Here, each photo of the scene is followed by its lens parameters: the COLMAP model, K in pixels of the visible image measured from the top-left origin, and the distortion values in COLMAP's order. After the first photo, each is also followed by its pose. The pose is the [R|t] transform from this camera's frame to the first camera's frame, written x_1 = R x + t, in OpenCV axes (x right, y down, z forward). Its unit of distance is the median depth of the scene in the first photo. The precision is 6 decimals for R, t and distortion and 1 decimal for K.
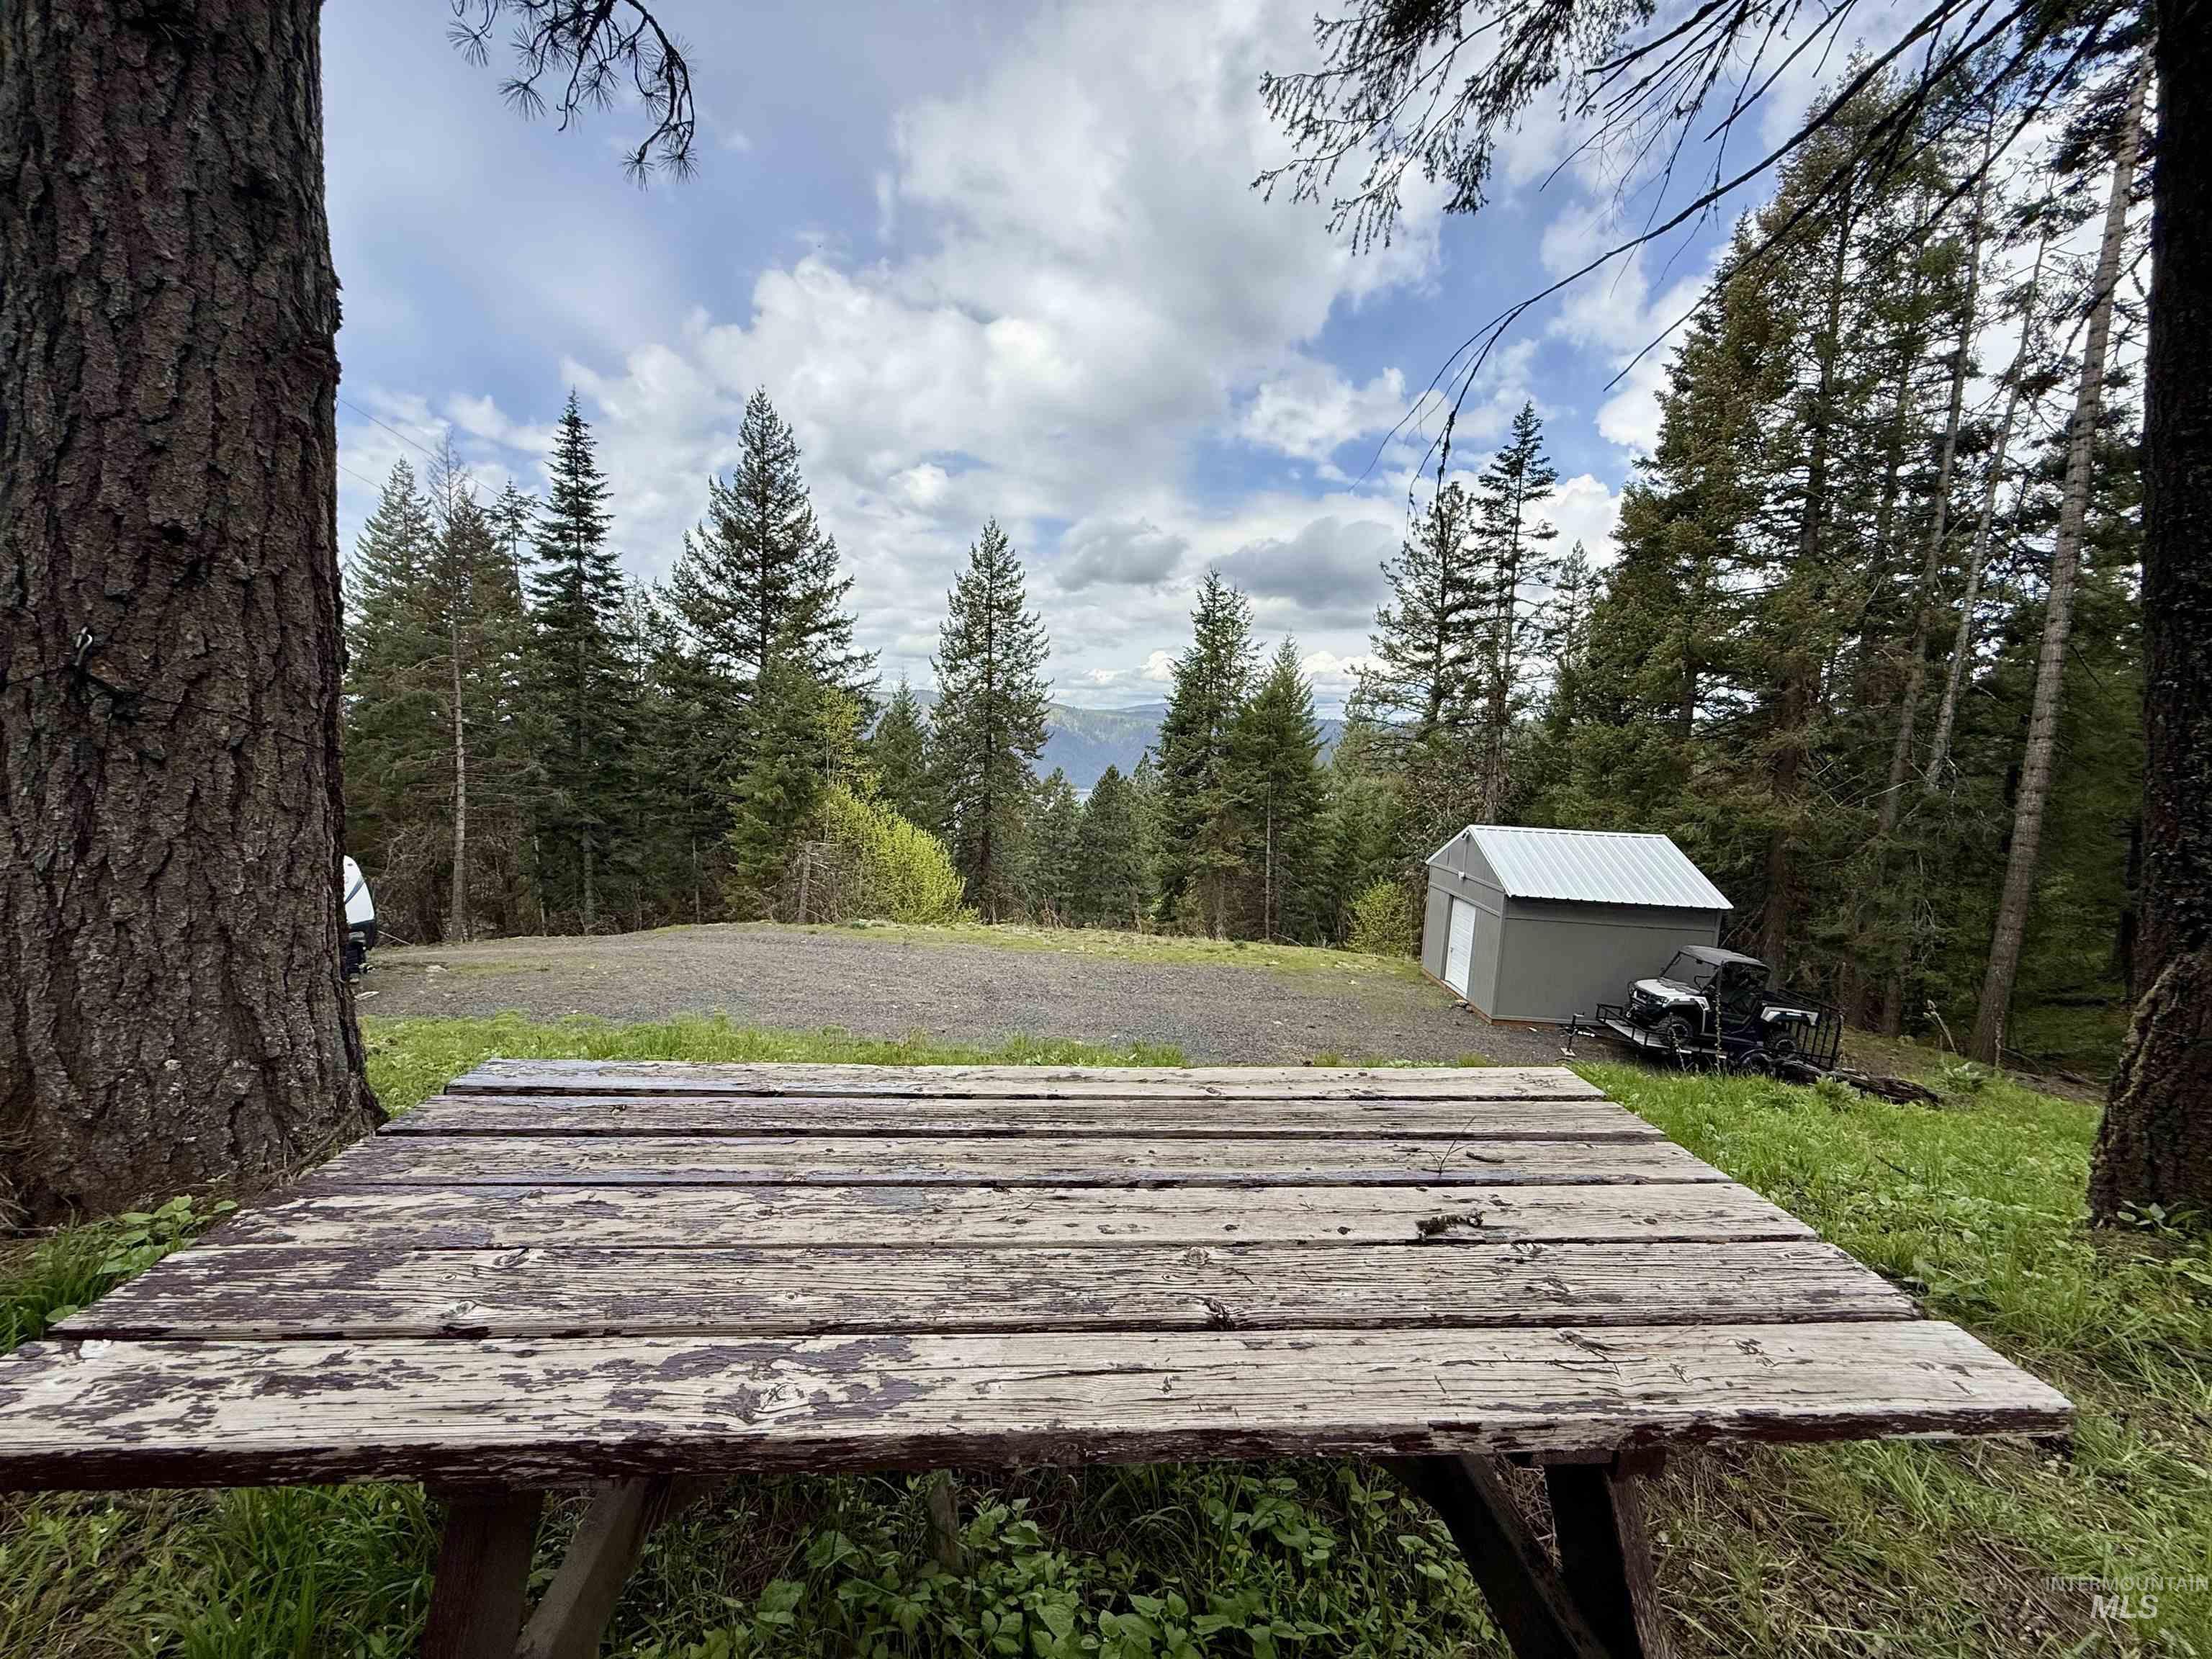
lens RADIAL K [[881.0, 0, 1105.3], [0, 881.0, 837.1], [0, 0, 1]] dist [-0.000134, -0.000121]
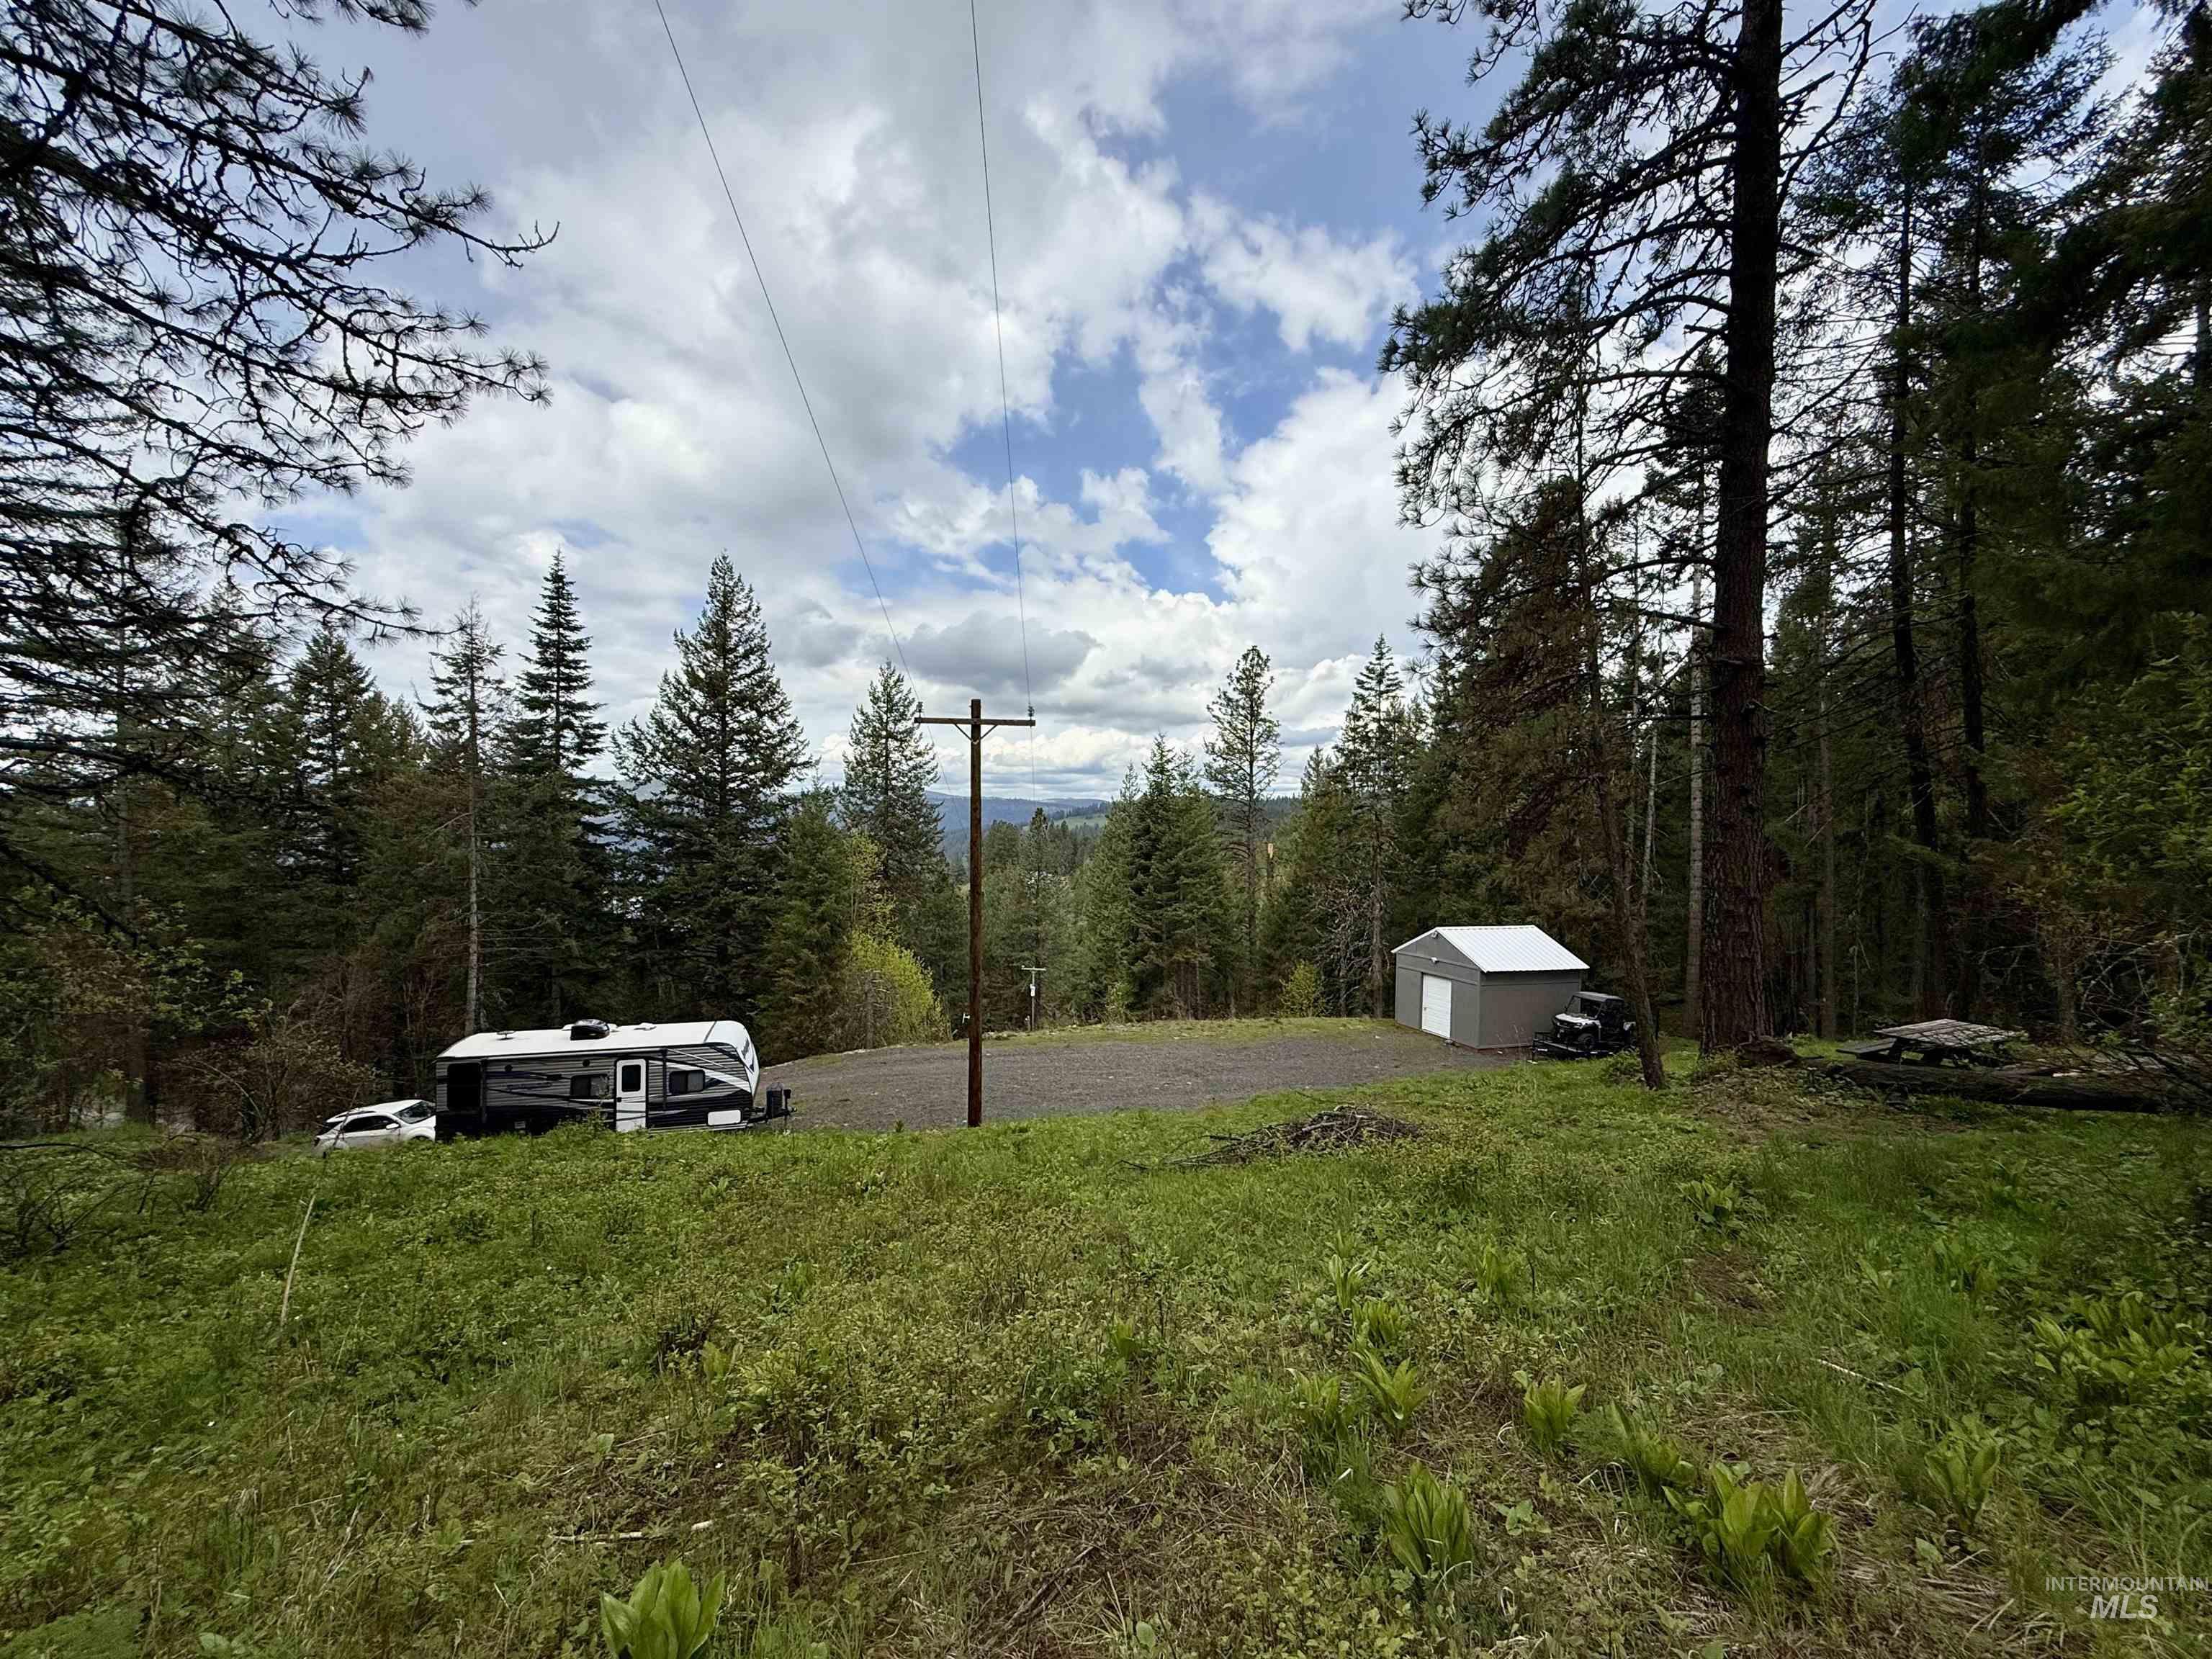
lens RADIAL K [[882.5, 0, 1104.6], [0, 882.5, 834.5], [0, 0, 1]] dist [-0.000532, 0.000258]
pose [[0.936370, -0.031627, 0.349588, -0.404857], [0.064396, 0.994507, -0.082512, -0.051204], [-0.345058, 0.099774, 0.933263, -0.167294]]
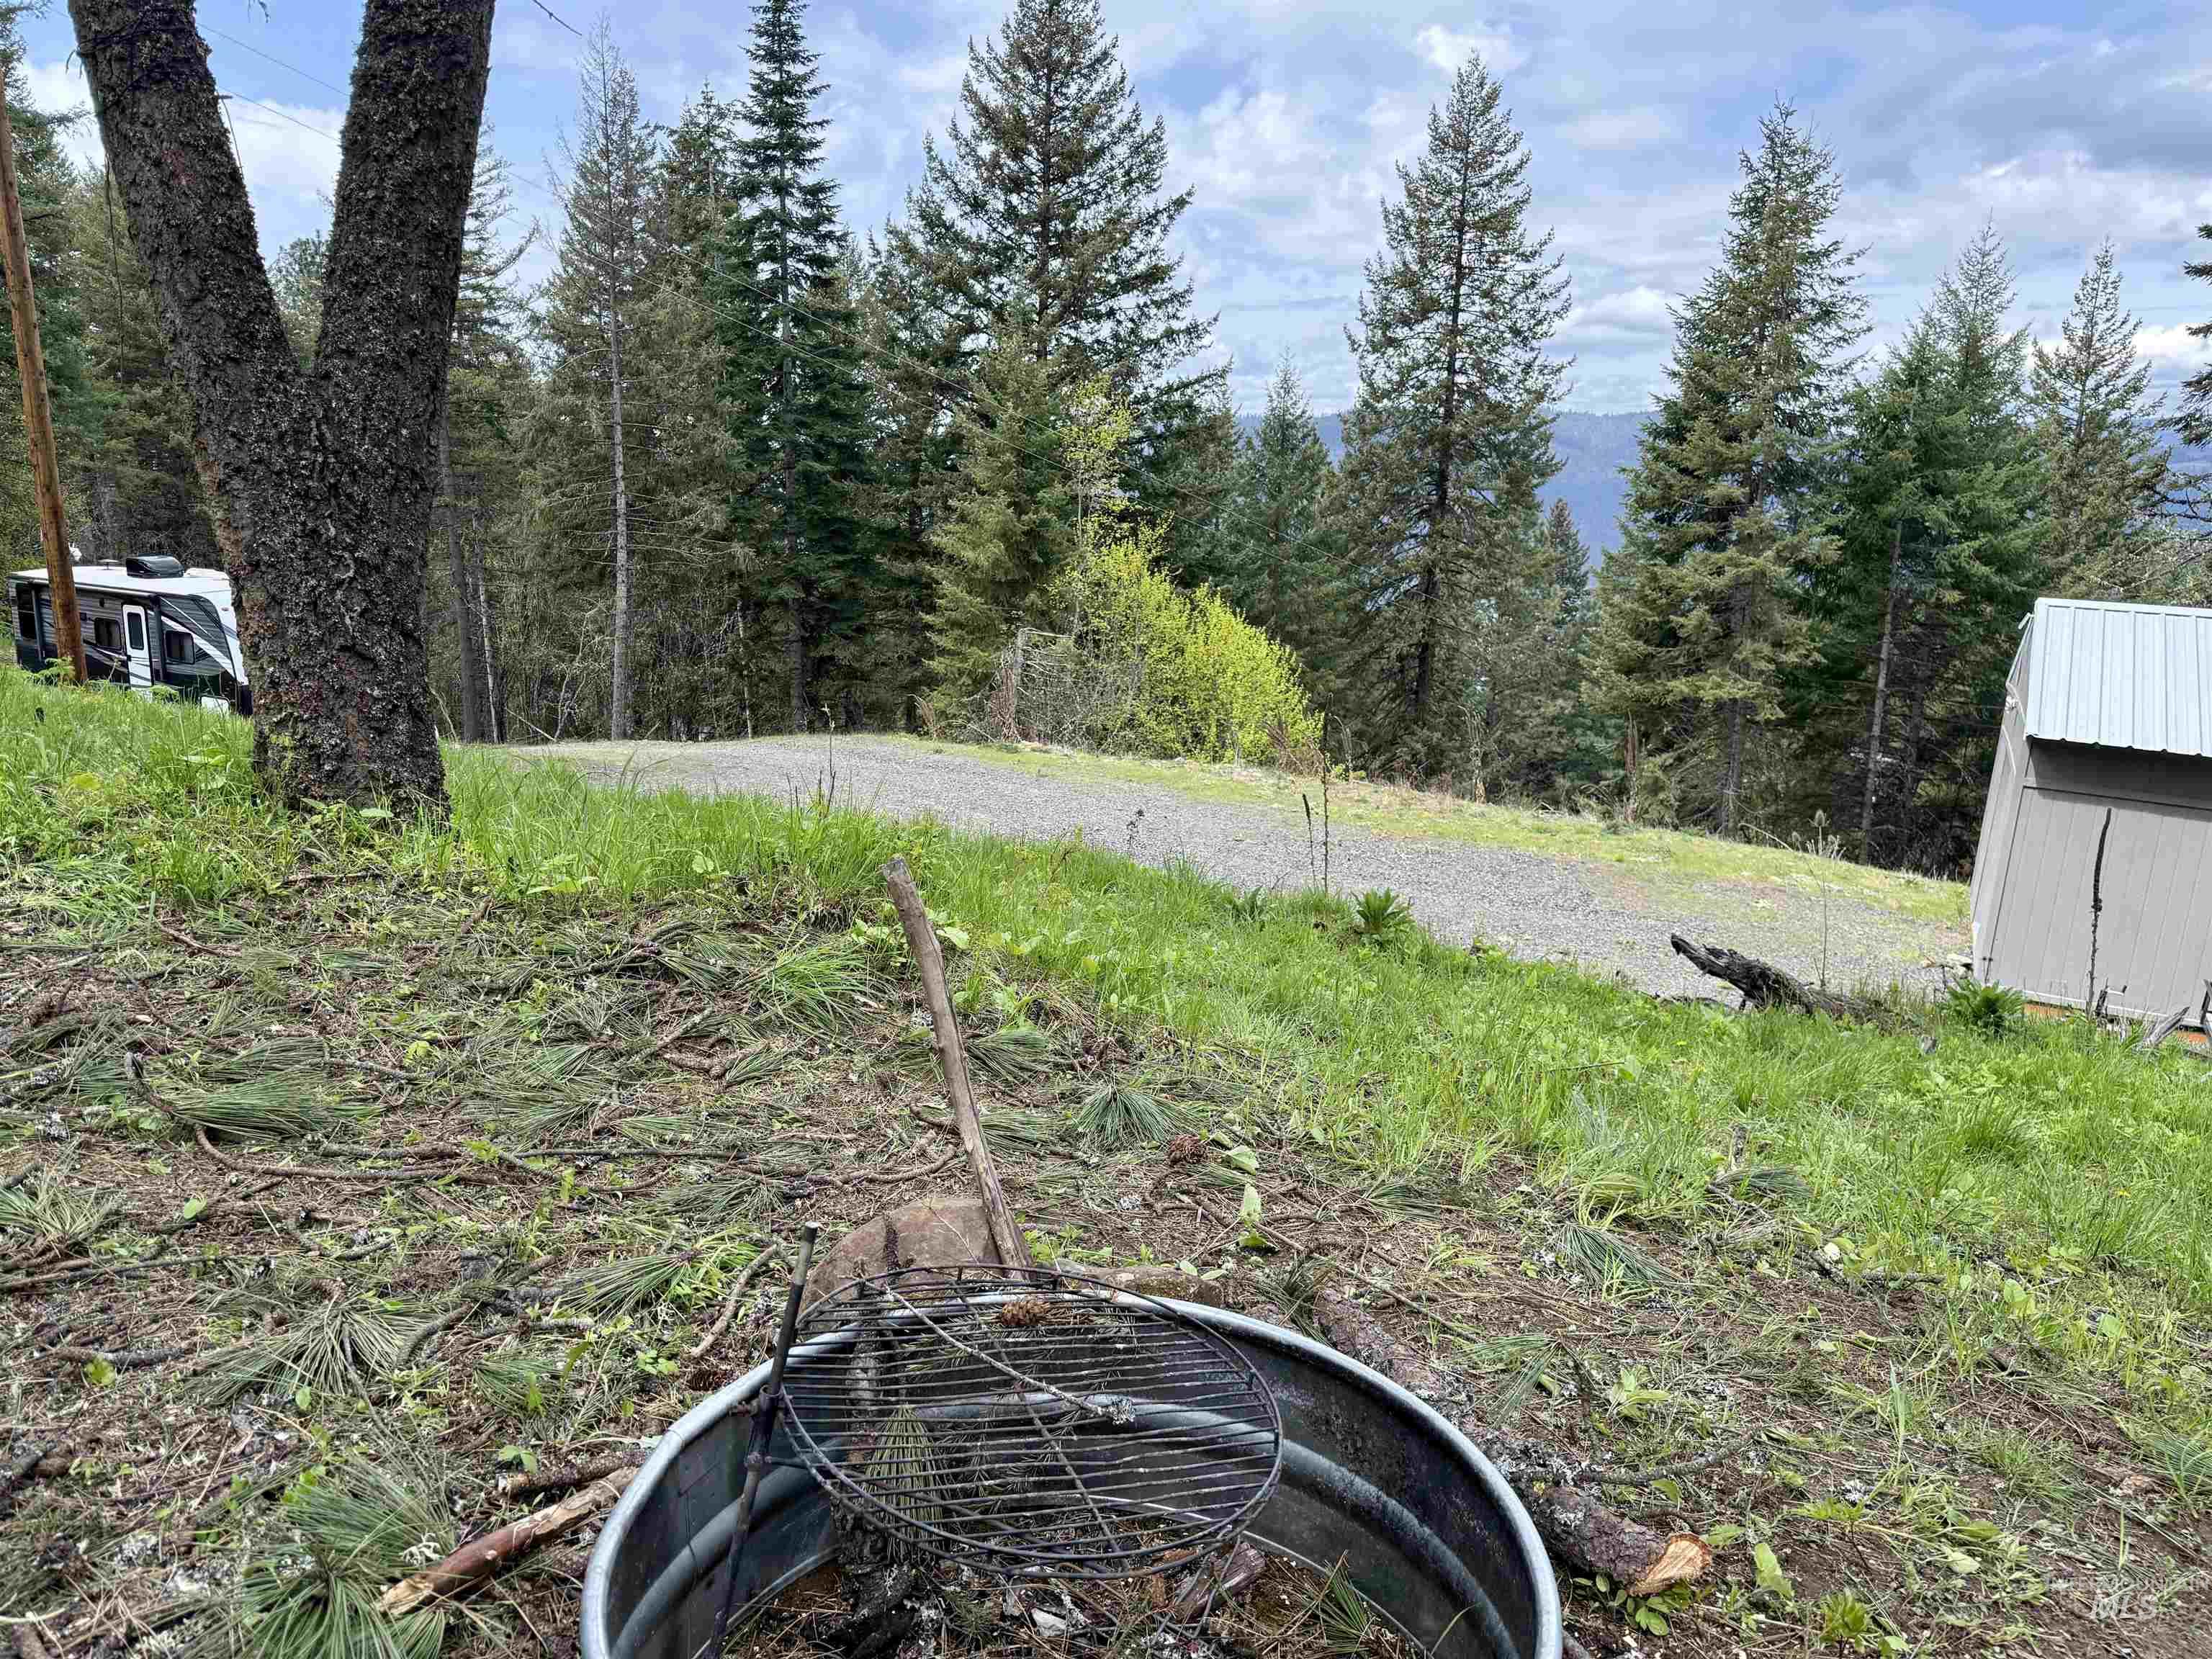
lens RADIAL K [[1570.0, 0, 1100.7], [0, 1570.0, 828.4], [0, 0, 1]] dist [0.065886, -0.107802]
pose [[0.895123, 0.088943, -0.436856, 0.200305], [-0.047888, 0.993410, 0.104134, 0.026260], [0.443239, -0.072292, 0.893484, 0.004405]]
